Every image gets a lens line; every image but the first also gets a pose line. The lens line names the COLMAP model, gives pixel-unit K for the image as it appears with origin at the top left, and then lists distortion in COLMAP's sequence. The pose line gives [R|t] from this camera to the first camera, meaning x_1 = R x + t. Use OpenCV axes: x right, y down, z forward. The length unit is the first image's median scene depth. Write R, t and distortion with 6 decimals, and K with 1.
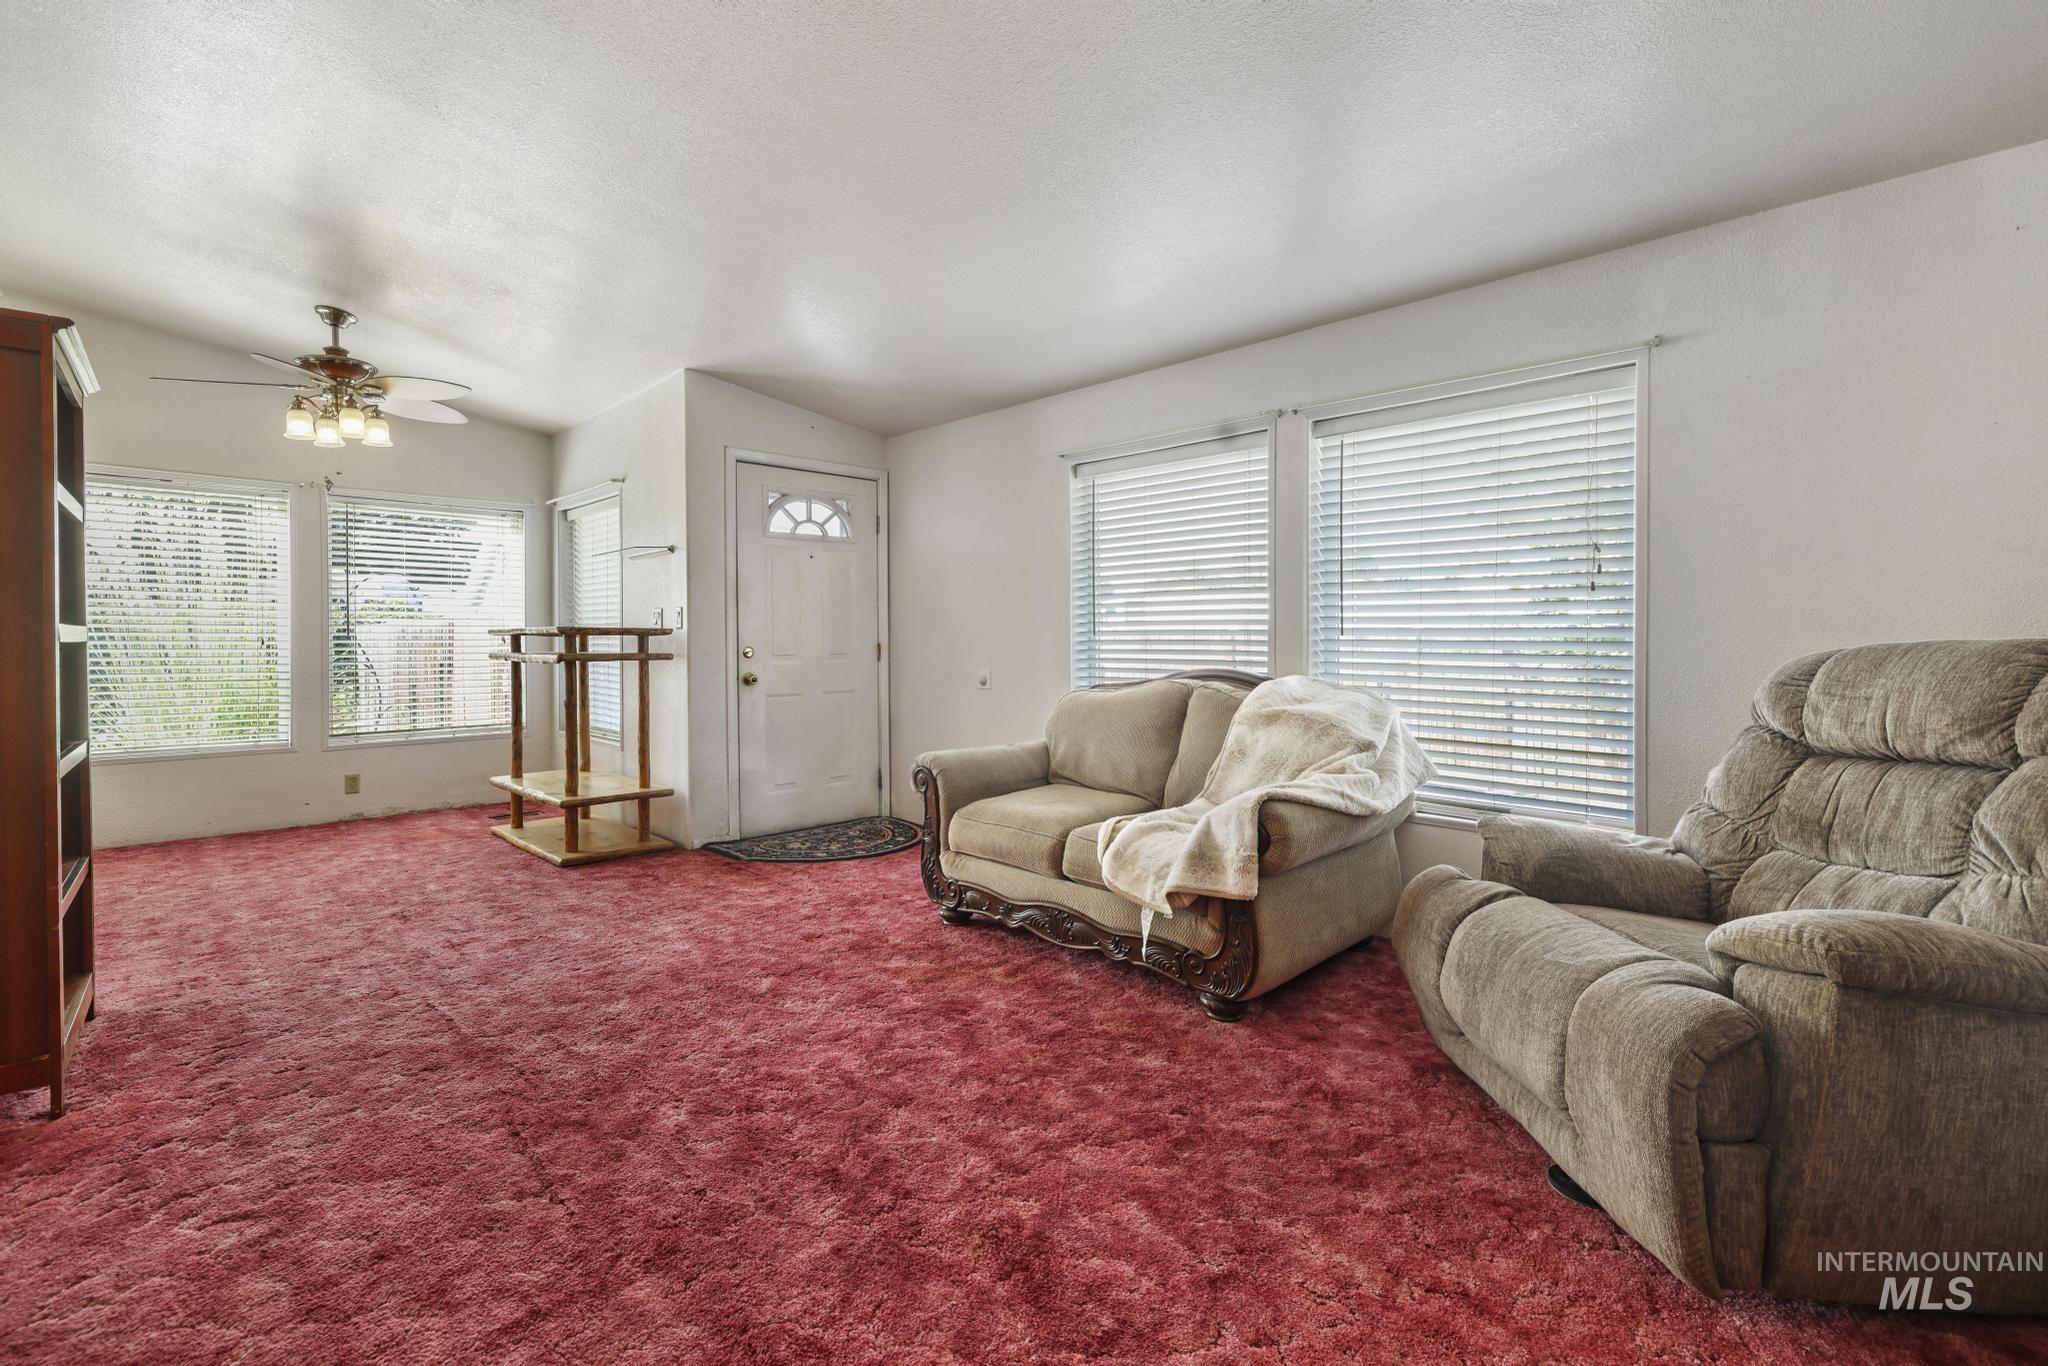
lens RADIAL K [[922.8, 0, 1019.3], [0, 922.8, 648.6], [0, 0, 1]] dist [-0.000100, -0.000003]
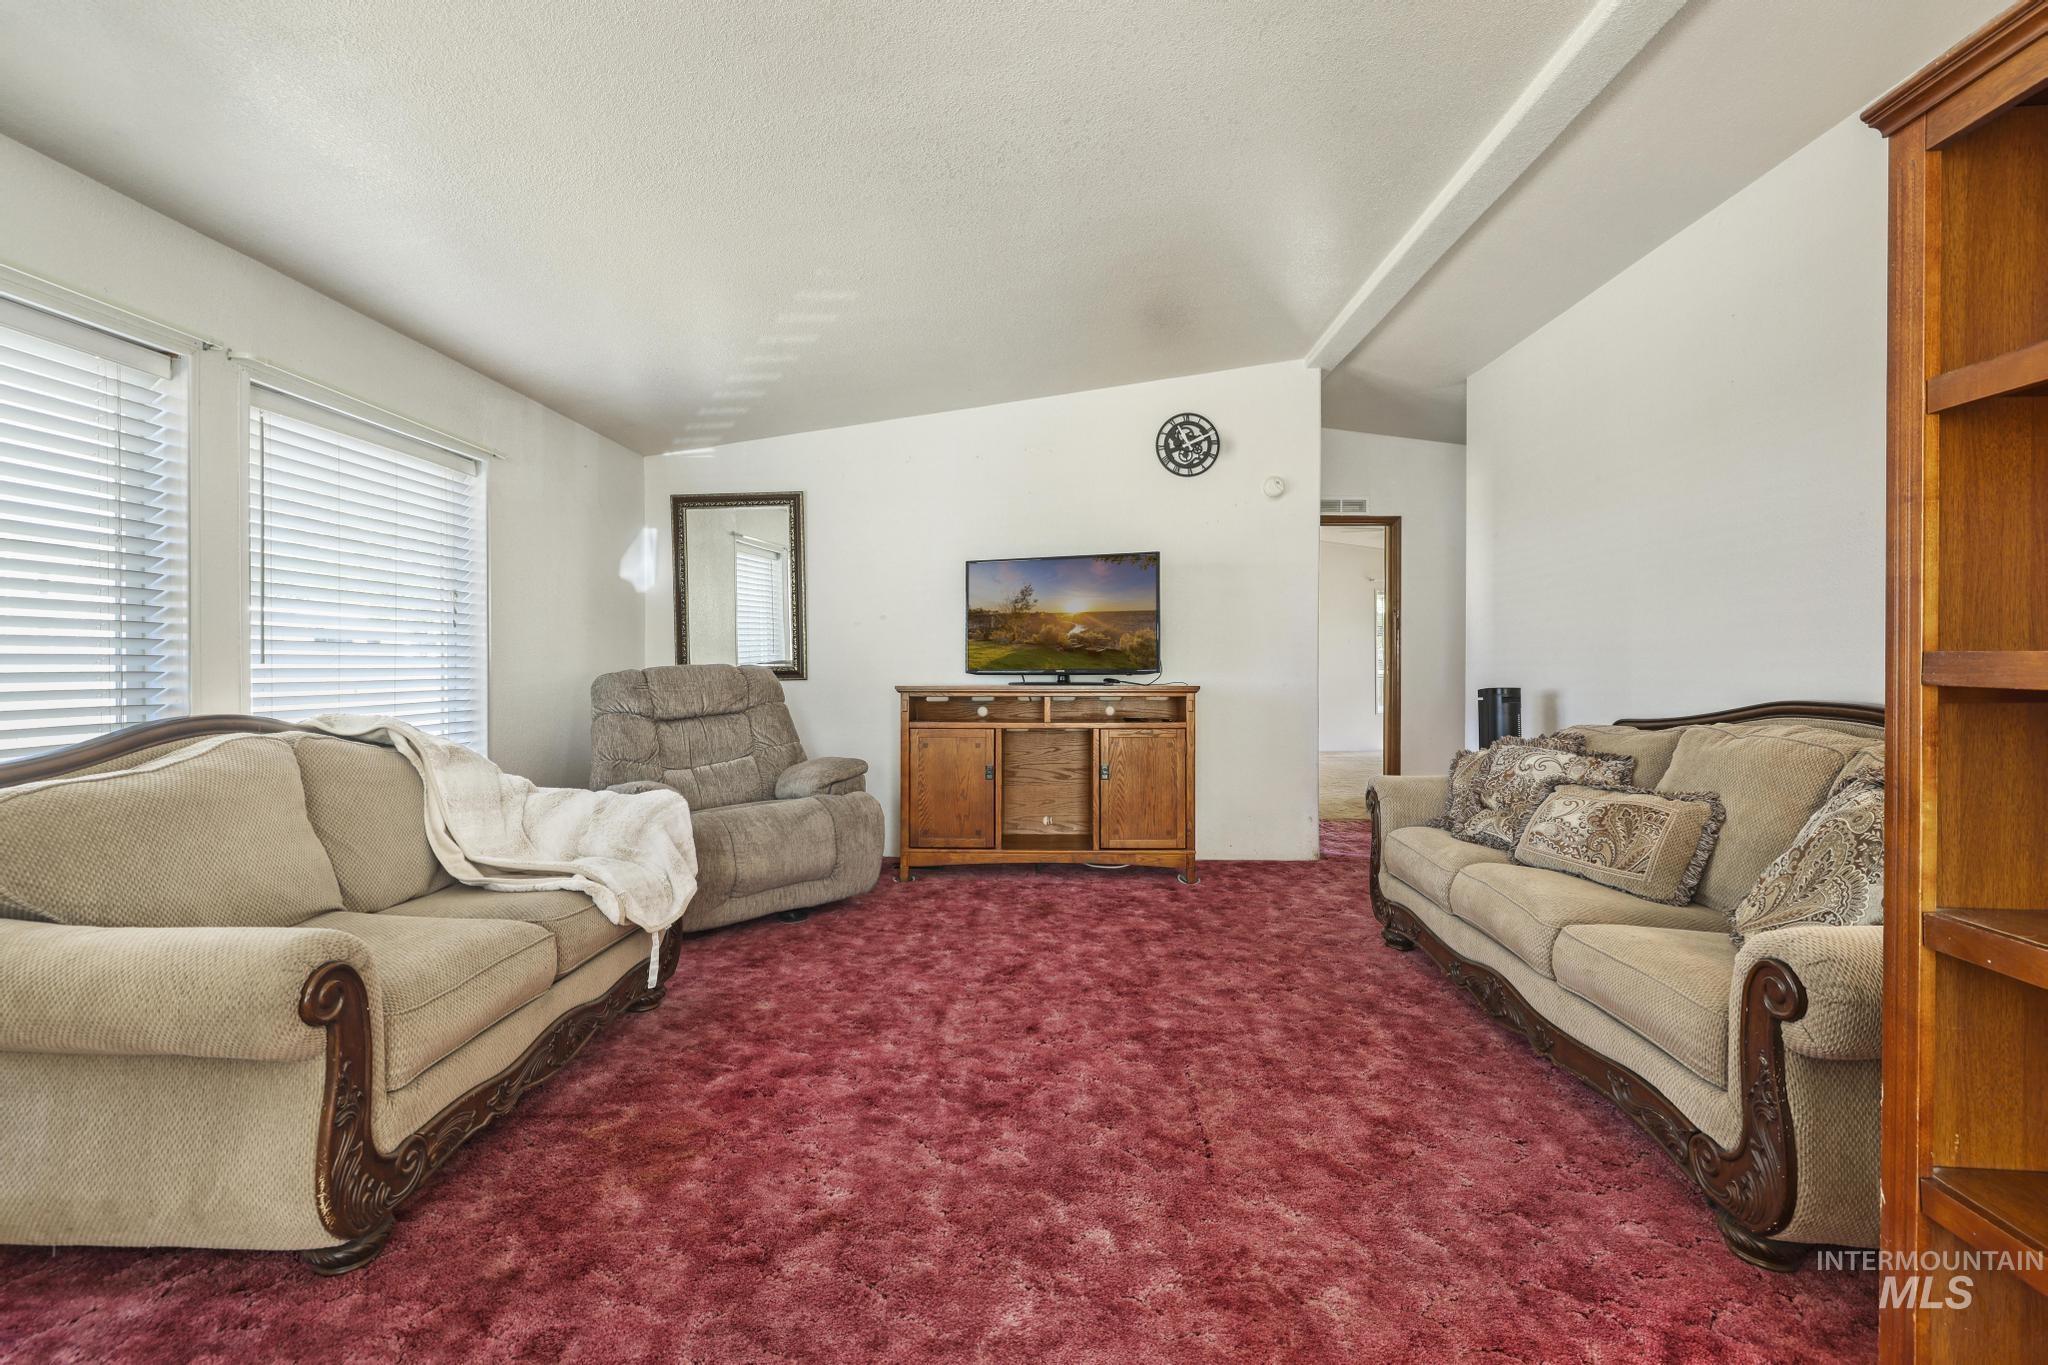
lens RADIAL K [[875.1, 0, 1004.3], [0, 875.1, 655.3], [0, 0, 1]] dist [-0.001442, 0.000148]
pose [[-0.681617, 0.000705, 0.731709, -0.848974], [0.006370, 0.999967, 0.004970, -0.028676], [-0.731682, 0.008049, -0.681599, 1.400807]]
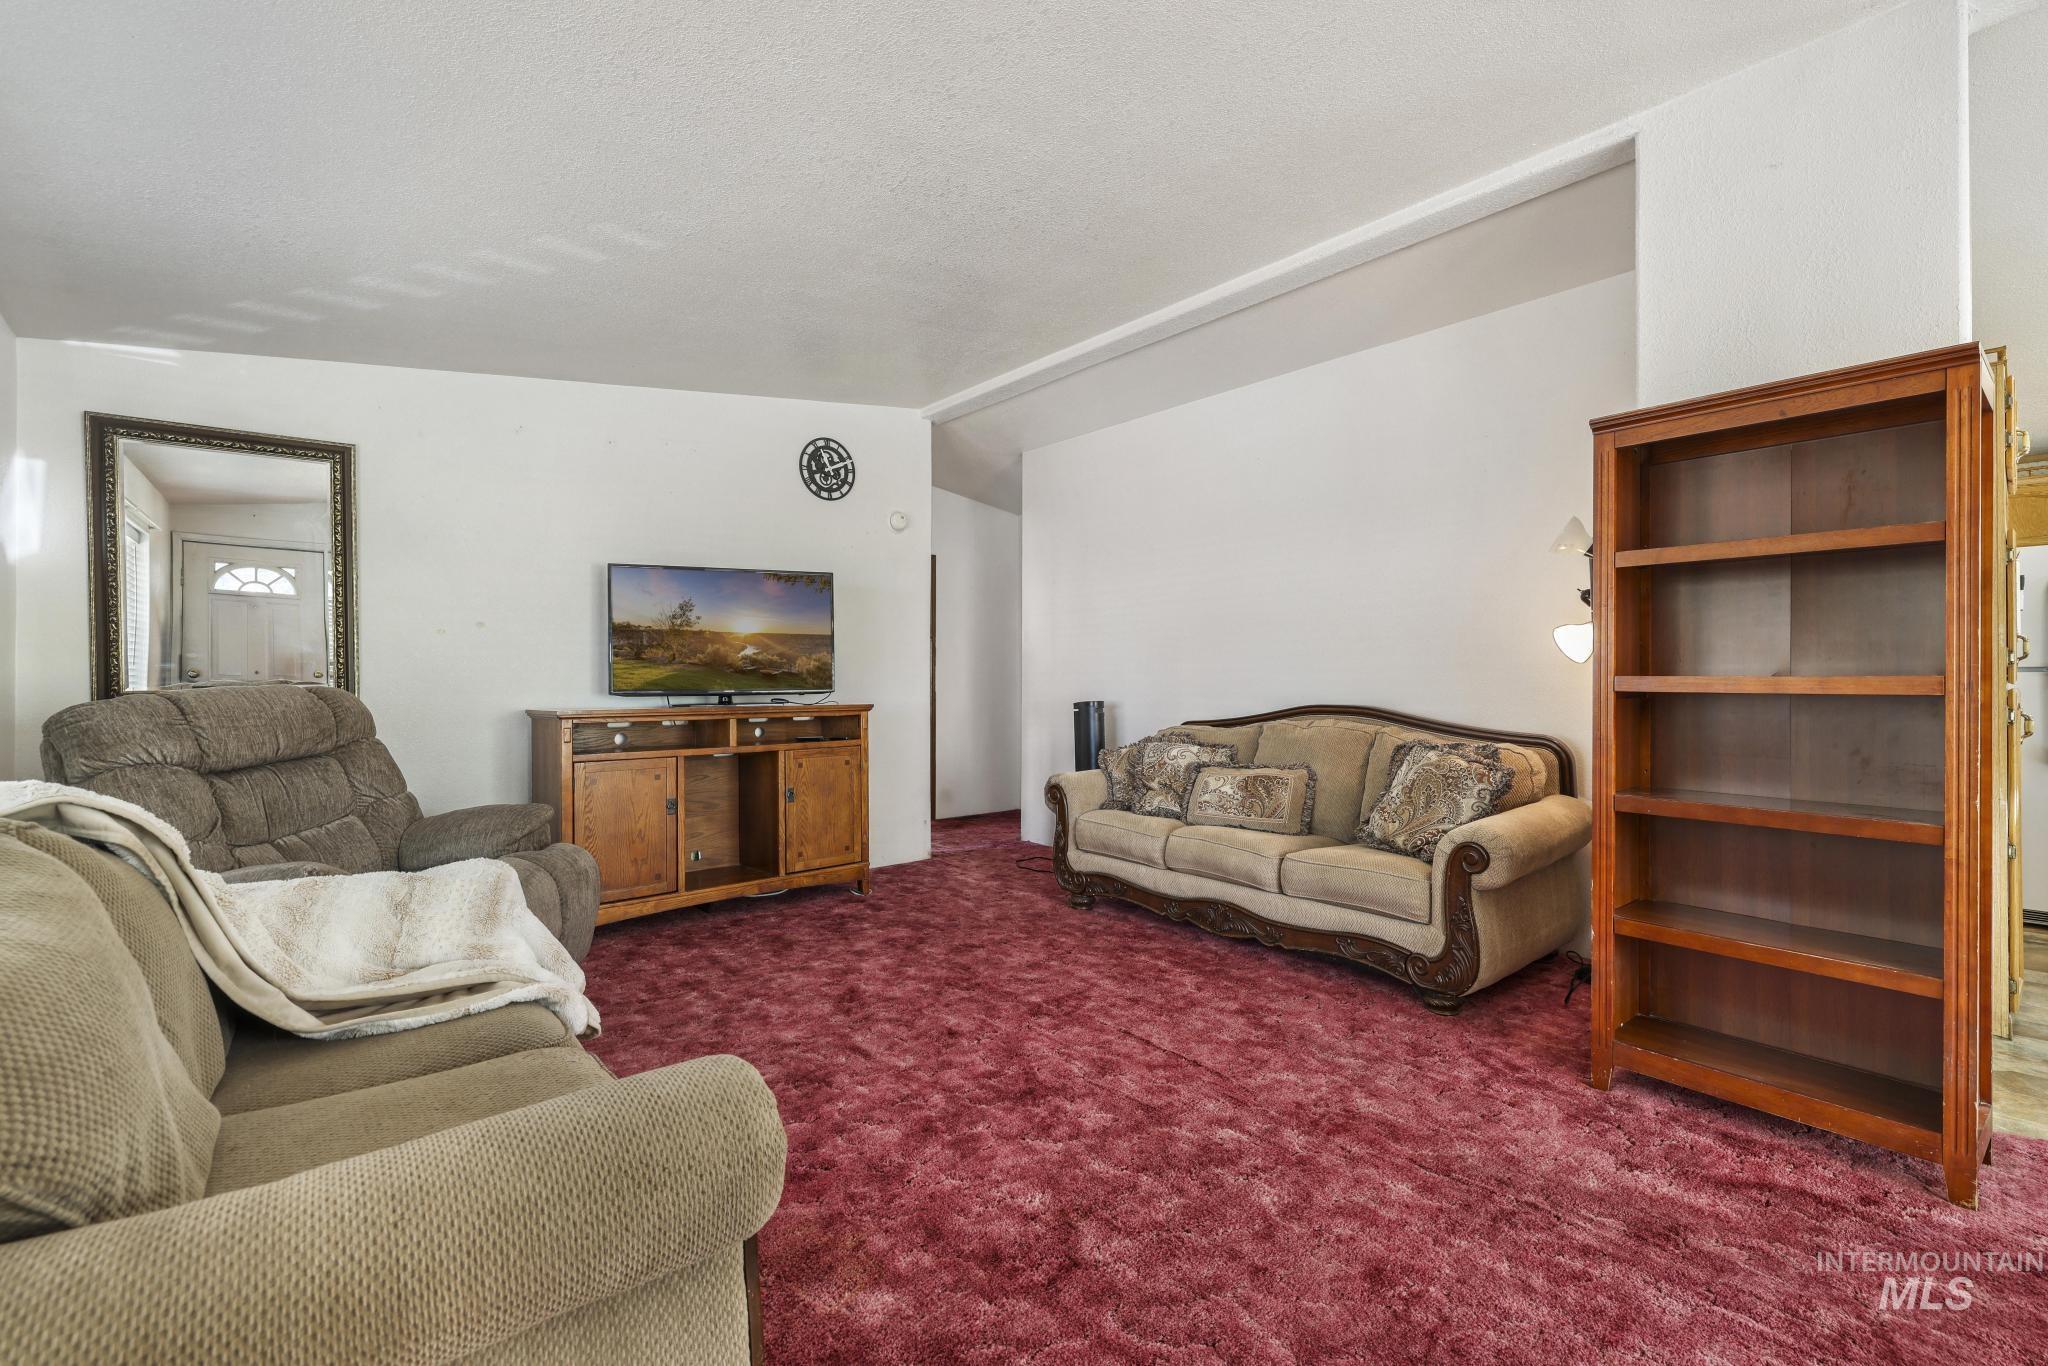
lens RADIAL K [[887.5, 0, 1028.4], [0, 887.5, 669.3], [0, 0, 1]] dist [-0.000260, 0.000055]
pose [[-0.998656, -0.002929, 0.051740, -0.286259], [-0.002935, 0.999996, -0.000044, -0.030915], [-0.051740, -0.000196, -0.998661, 1.748926]]
